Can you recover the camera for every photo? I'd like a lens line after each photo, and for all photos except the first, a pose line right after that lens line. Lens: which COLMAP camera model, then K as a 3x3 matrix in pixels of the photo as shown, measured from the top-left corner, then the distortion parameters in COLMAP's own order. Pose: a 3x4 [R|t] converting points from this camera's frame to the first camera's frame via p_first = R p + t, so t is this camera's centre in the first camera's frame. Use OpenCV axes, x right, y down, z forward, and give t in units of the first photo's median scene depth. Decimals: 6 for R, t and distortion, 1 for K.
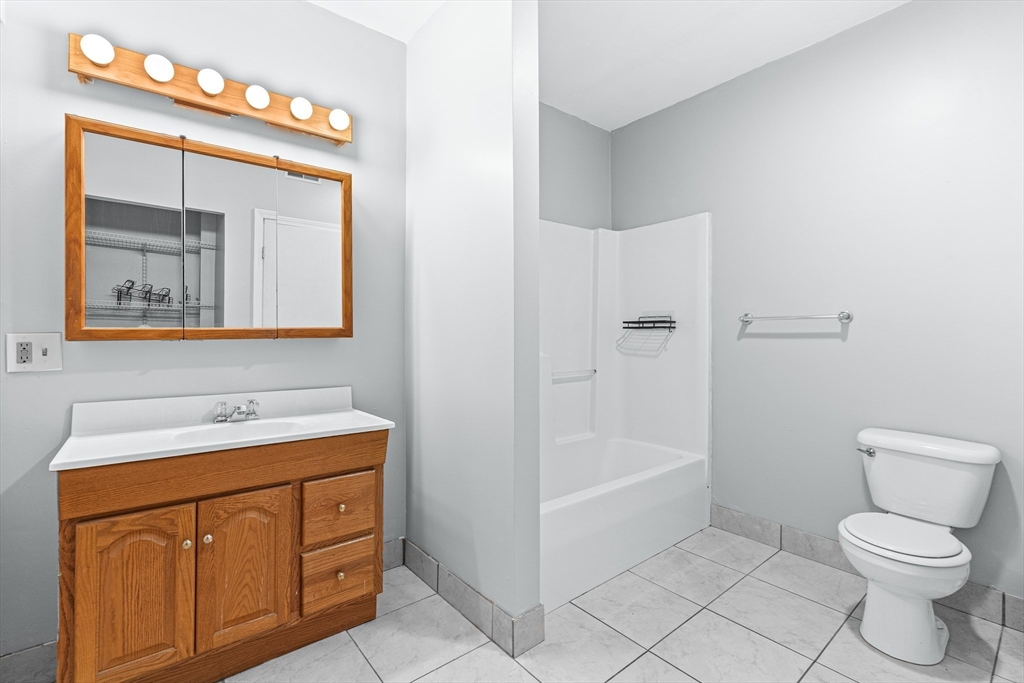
lens RADIAL K [[462.7, 0, 512.7], [0, 462.7, 338.1], [0, 0, 1]] dist [0.000069, -0.000151]
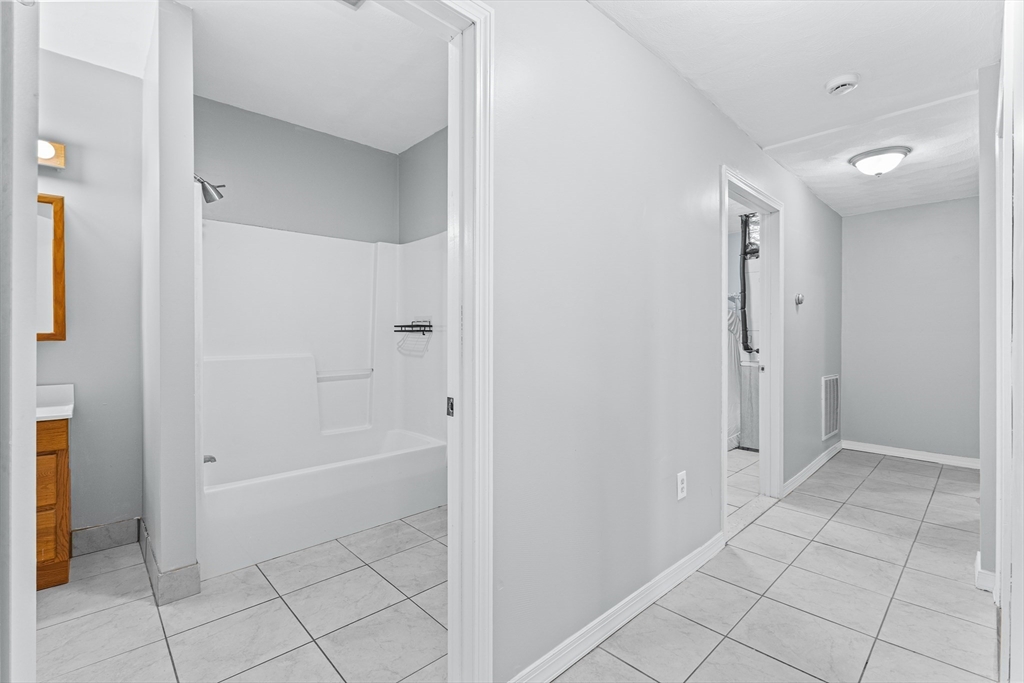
lens RADIAL K [[460.9, 0, 512.0], [0, 460.9, 341.5], [0, 0, 1]] dist [-0.000383, -0.000198]
pose [[0.997331, -0.001658, 0.072995, 0.583786], [0.001297, 0.999987, 0.004987, -0.002799], [-0.073002, -0.004879, 0.997320, -0.182948]]
